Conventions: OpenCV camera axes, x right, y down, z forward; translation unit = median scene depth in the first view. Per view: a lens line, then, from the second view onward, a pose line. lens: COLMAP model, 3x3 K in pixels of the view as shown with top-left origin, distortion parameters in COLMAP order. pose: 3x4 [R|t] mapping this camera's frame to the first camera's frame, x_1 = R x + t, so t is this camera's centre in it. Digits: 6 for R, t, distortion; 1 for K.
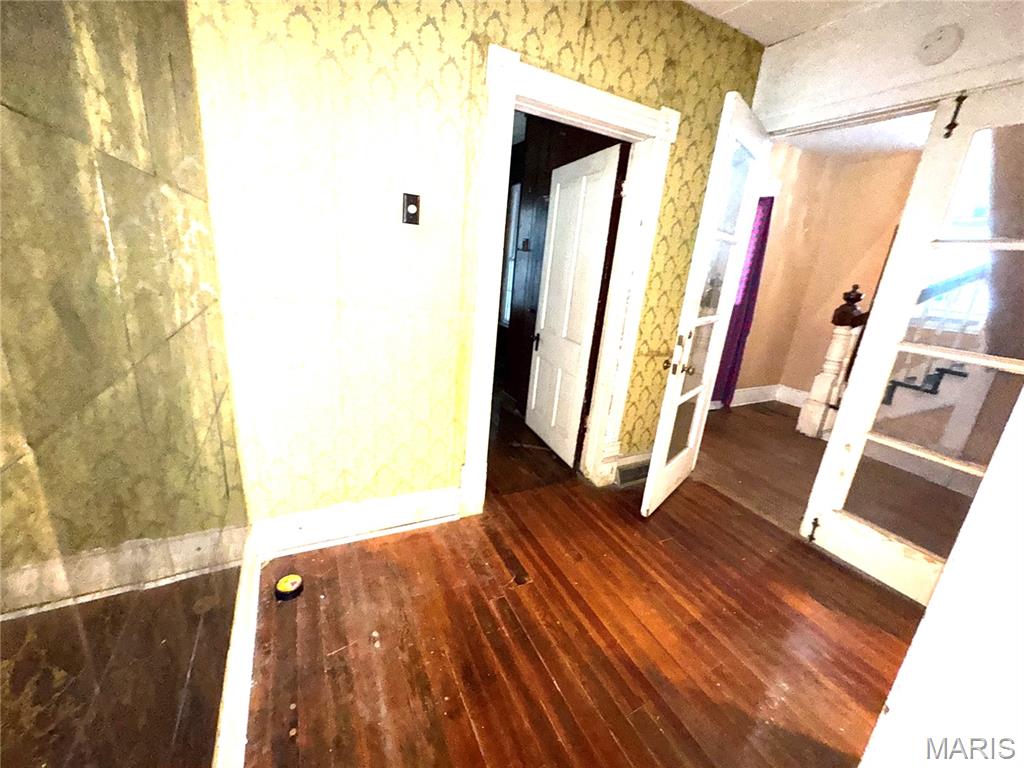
lens RADIAL K [[413.6, 0, 510.4], [0, 413.6, 383.1], [0, 0, 1]] dist [0.000750, -0.000349]
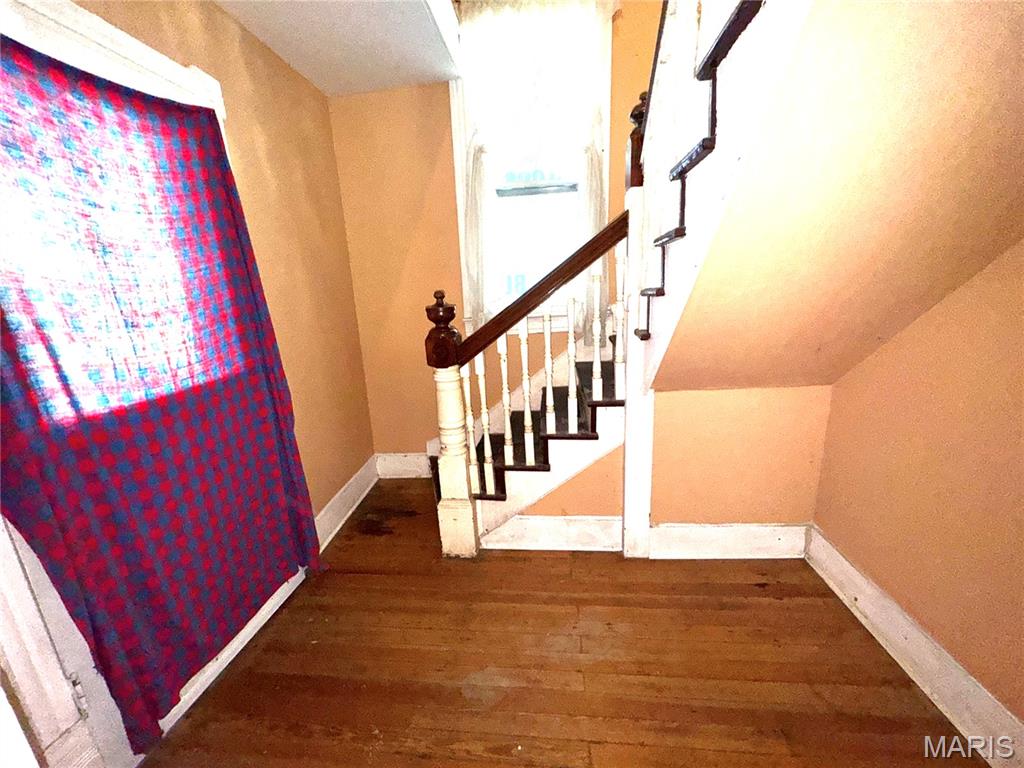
lens RADIAL K [[413.6, 0, 512.8], [0, 413.6, 387.5], [0, 0, 1]] dist [0.000750, -0.000349]
pose [[0.524807, -0.319923, 0.788814, 0.390684], [0.330610, 0.930542, 0.157446, -0.163210], [-0.784394, 0.178161, 0.594125, 0.585262]]
